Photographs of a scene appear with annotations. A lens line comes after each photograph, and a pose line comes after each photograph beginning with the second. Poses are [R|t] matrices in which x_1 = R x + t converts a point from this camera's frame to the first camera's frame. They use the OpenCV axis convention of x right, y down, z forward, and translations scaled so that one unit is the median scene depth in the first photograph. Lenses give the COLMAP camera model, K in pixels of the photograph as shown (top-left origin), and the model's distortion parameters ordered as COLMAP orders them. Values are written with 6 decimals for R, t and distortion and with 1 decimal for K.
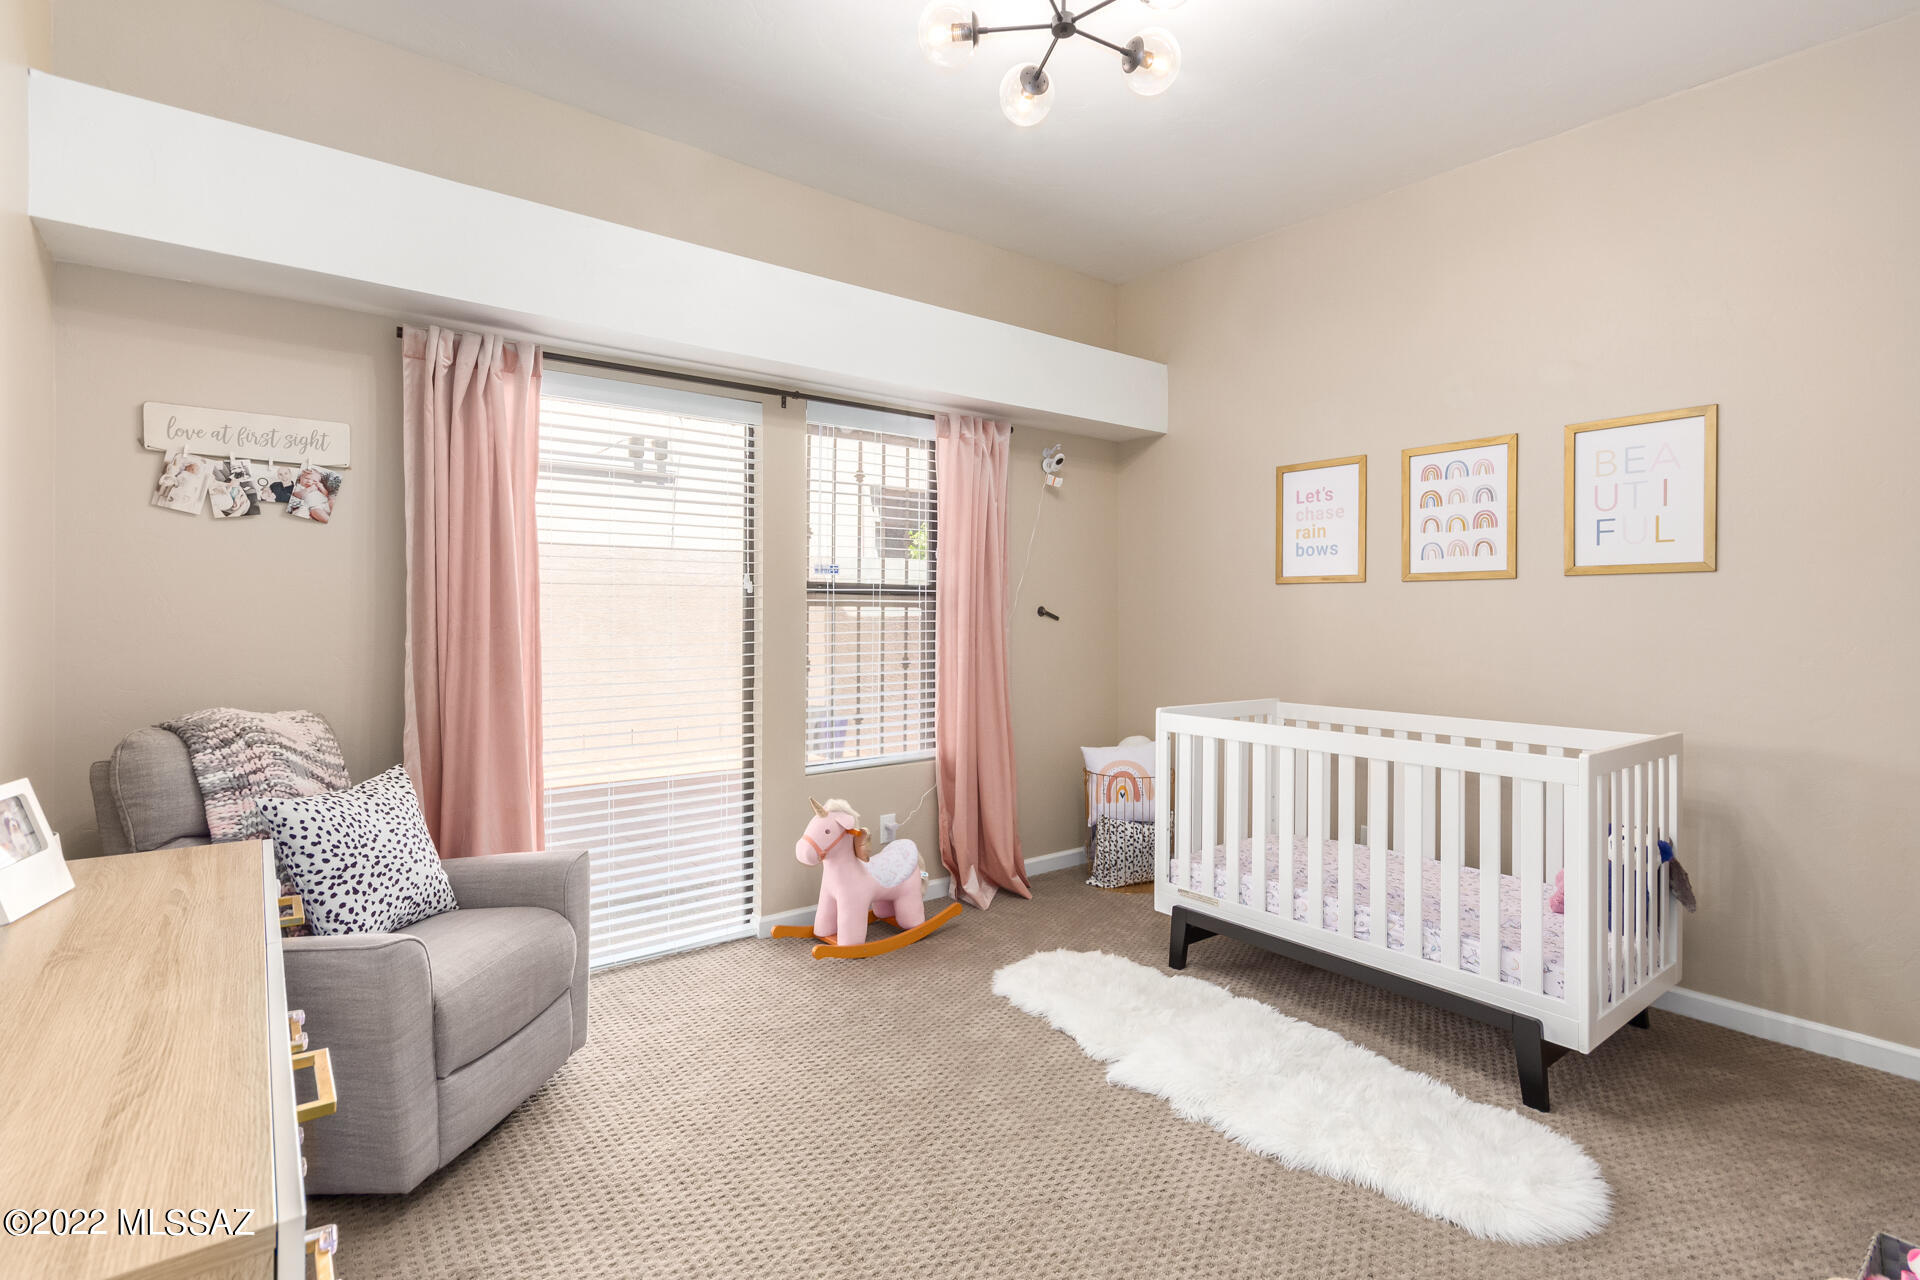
lens RADIAL K [[902.6, 0, 968.4], [0, 902.6, 631.2], [0, 0, 1]] dist [0.004528, -0.000945]
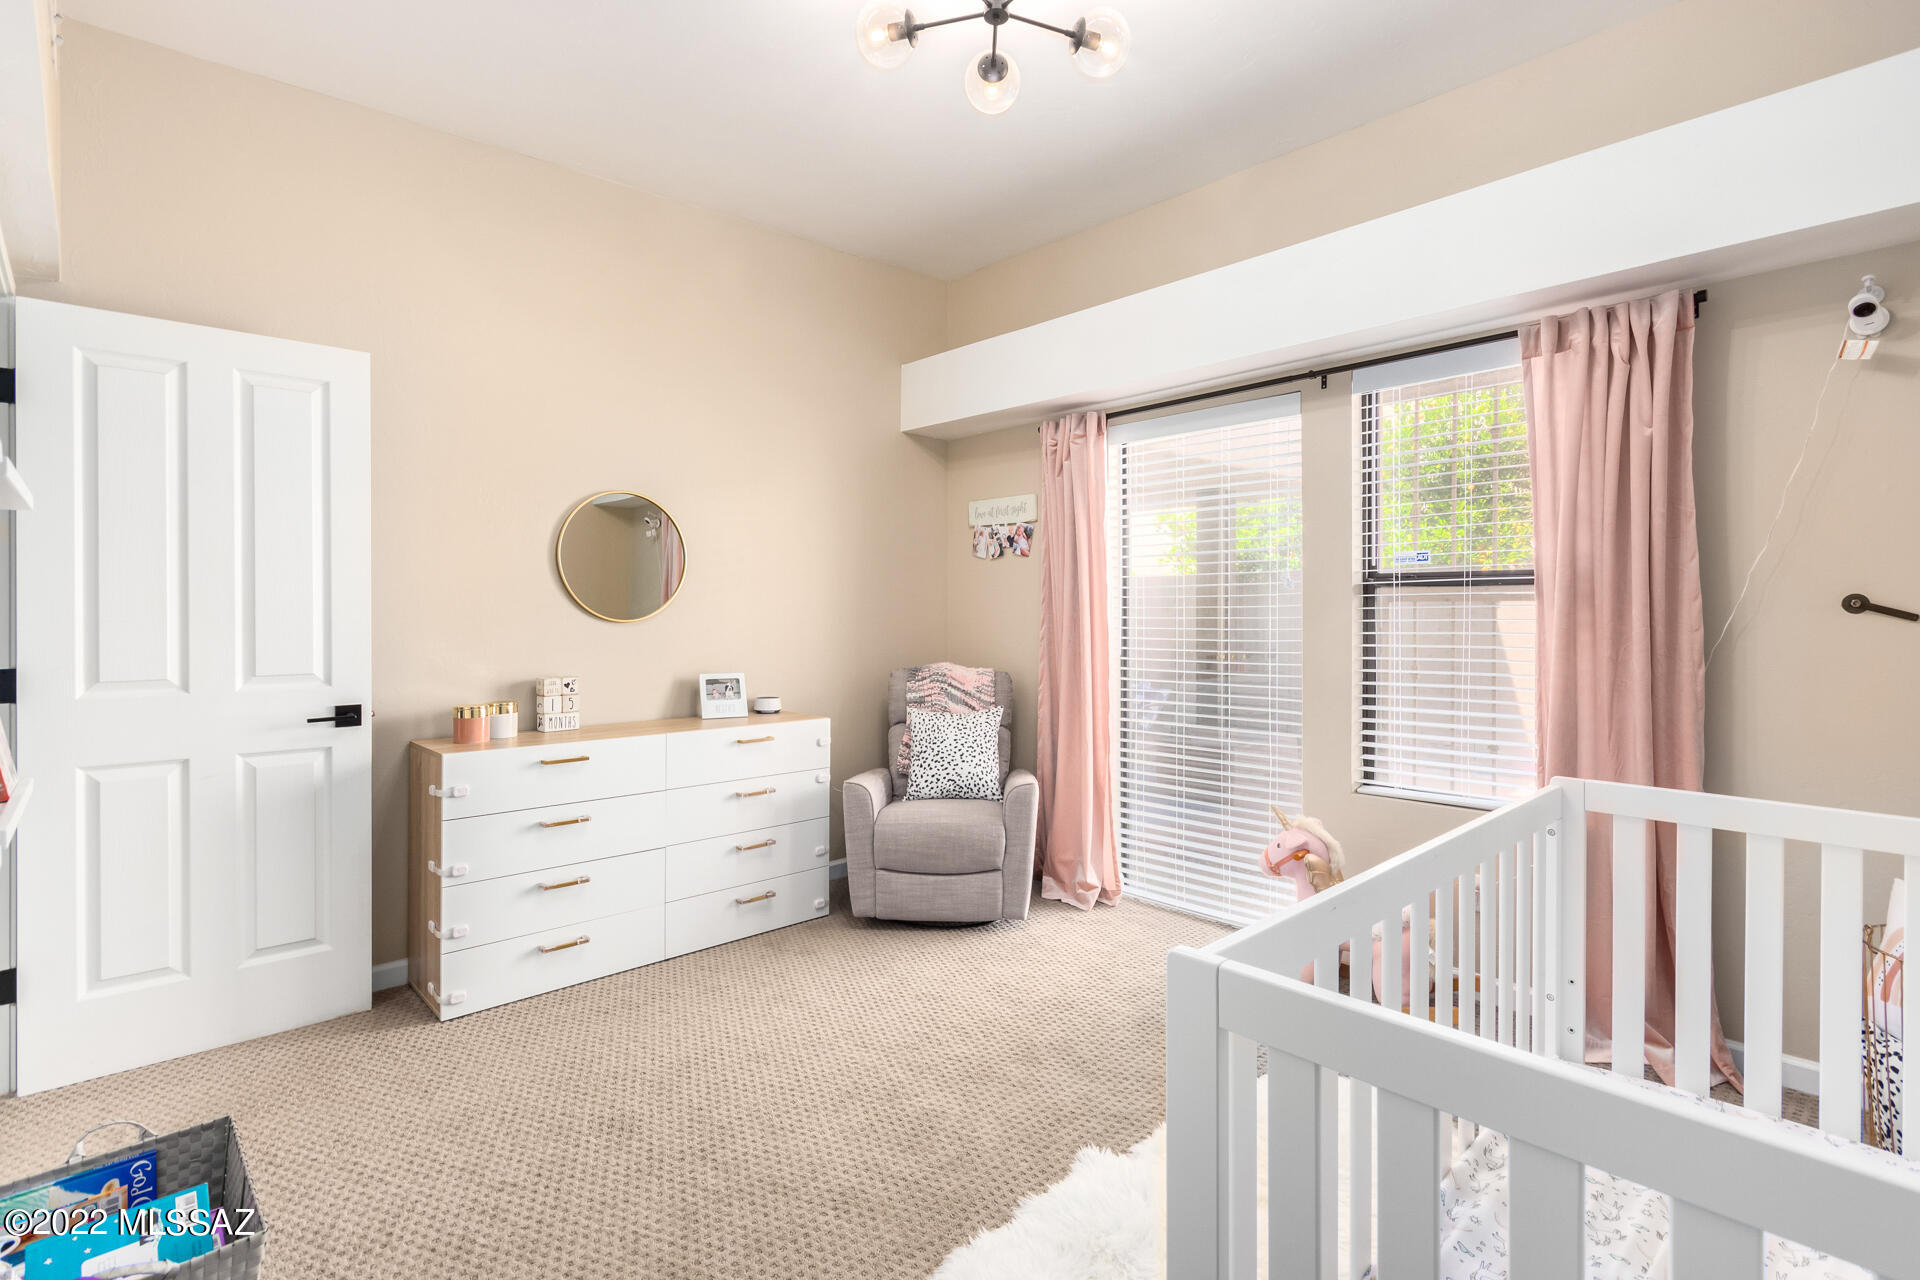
lens RADIAL K [[902.6, 0, 967.8], [0, 902.6, 619.7], [0, 0, 1]] dist [0.004528, -0.000945]
pose [[0.107427, 0.008266, -0.994179, 0.928908], [-0.013555, 0.999885, 0.006849, -0.015482], [0.994121, 0.012740, 0.107526, 0.737571]]
